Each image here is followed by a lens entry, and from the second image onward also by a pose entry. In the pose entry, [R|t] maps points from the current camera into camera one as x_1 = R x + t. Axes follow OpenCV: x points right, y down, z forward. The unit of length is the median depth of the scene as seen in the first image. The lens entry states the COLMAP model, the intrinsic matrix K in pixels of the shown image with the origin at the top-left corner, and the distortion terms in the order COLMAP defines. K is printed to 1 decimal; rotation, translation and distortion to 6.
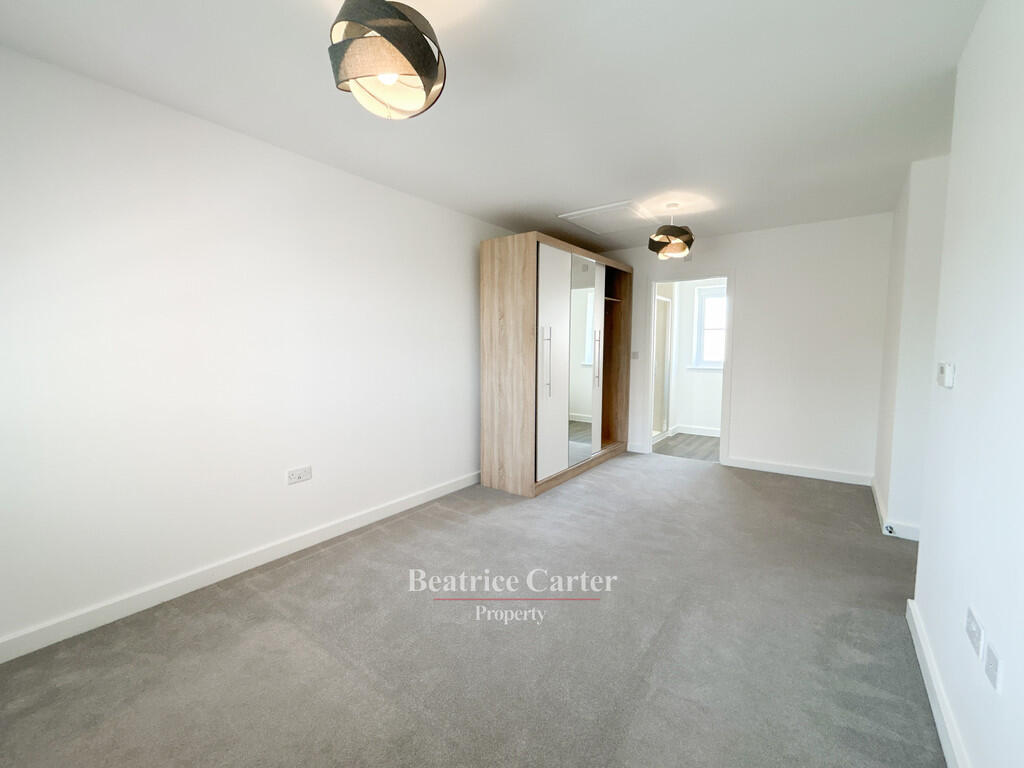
lens RADIAL K [[425.0, 0, 512.0], [0, 425.0, 384.0], [0, 0, 1]] dist [0.000268, -0.000081]
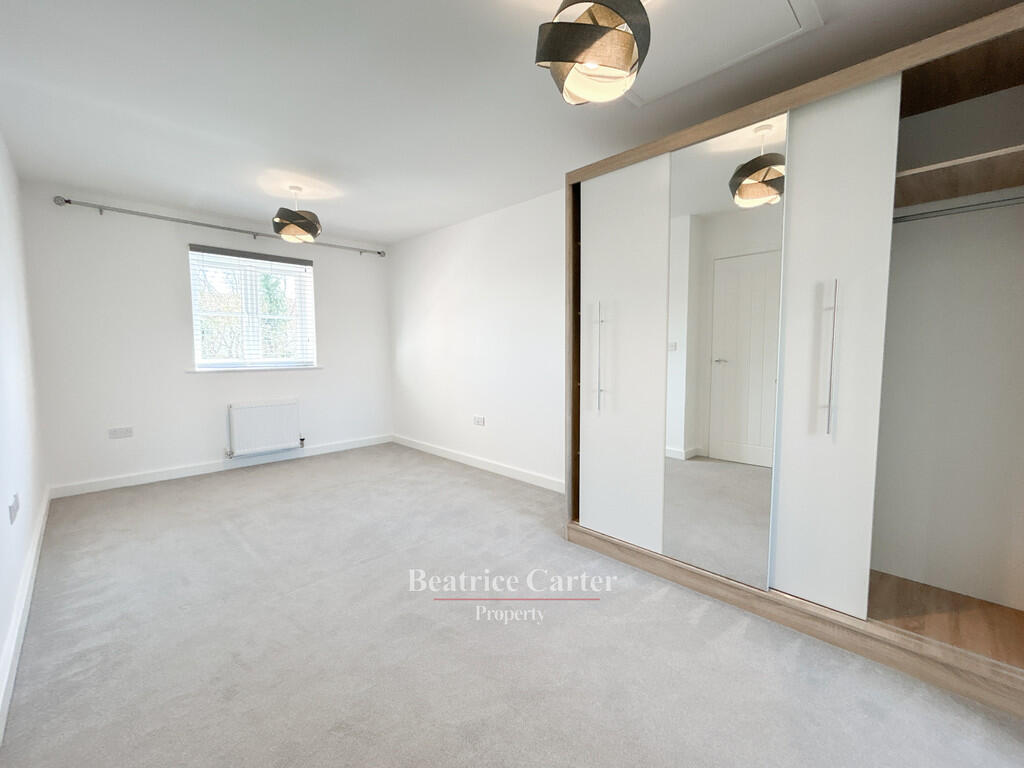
lens RADIAL K [[415.0, 0, 512.0], [0, 415.0, 384.0], [0, 0, 1]] dist [-0.000880, -0.000111]
pose [[-0.157584, 0.073699, -0.984752, 0.749851], [-0.074701, 0.993464, 0.086305, -0.054354], [0.984676, 0.087163, -0.151049, 0.986349]]
